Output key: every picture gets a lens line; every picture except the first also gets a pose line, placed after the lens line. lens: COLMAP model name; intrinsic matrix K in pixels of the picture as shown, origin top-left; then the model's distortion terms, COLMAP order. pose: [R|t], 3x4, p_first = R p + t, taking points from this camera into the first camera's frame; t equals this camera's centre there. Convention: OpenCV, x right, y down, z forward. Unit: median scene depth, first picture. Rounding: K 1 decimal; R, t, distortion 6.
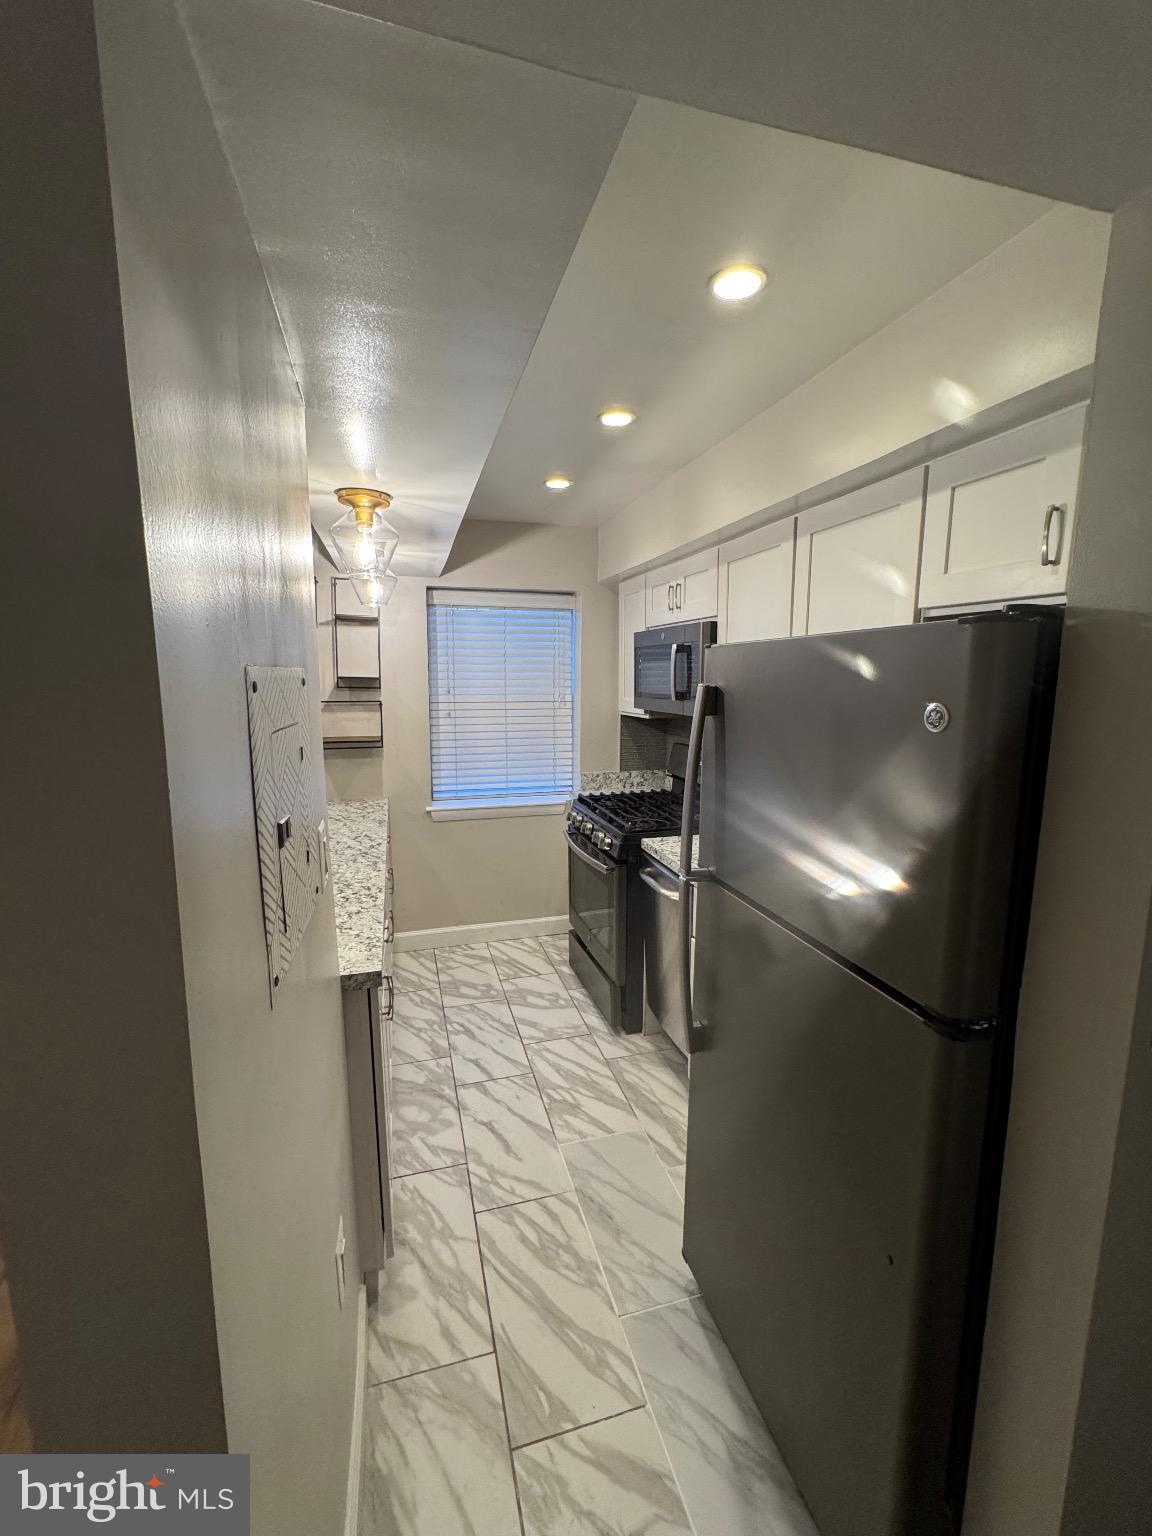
lens RADIAL K [[635.9, 0, 571.0], [0, 635.9, 769.2], [0, 0, 1]] dist [-0.001755, 0.000324]
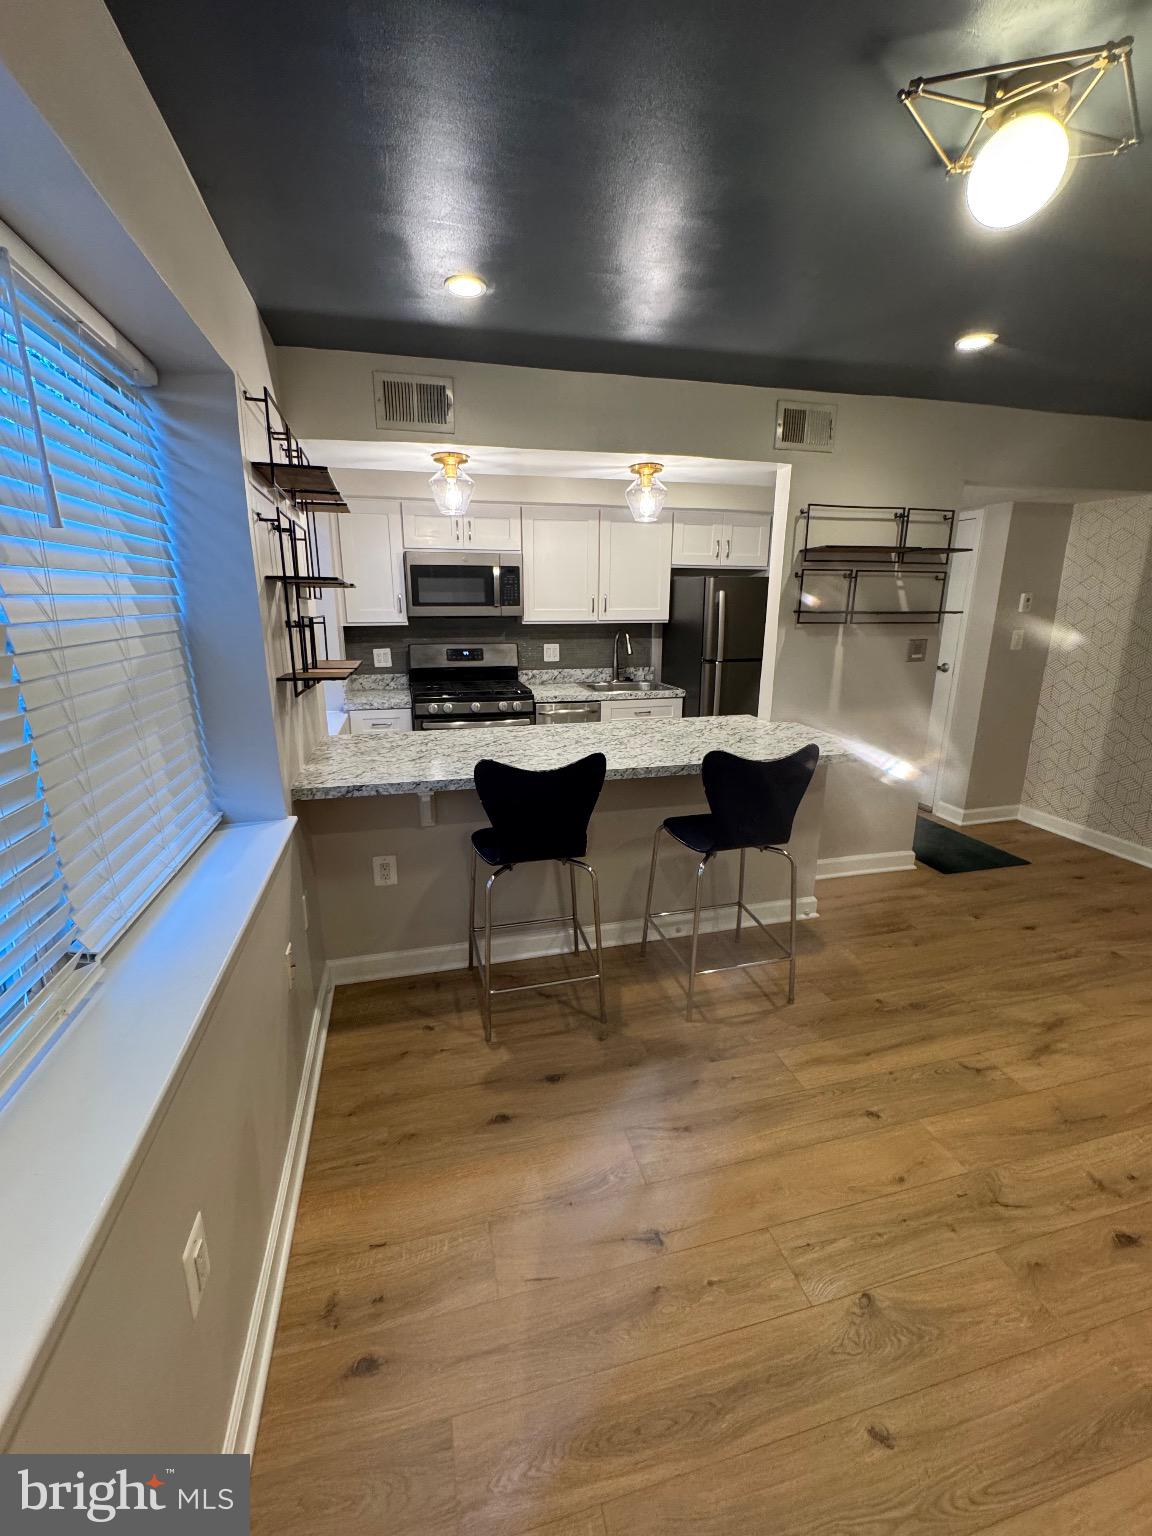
lens RADIAL K [[634.3, 0, 574.1], [0, 634.3, 767.5], [0, 0, 1]] dist [-0.003601, 0.000494]
pose [[0.017494, -0.256418, 0.966408, -1.603293], [0.143520, 0.957190, 0.251374, -0.111249], [-0.989493, 0.134301, 0.053547, 0.943509]]
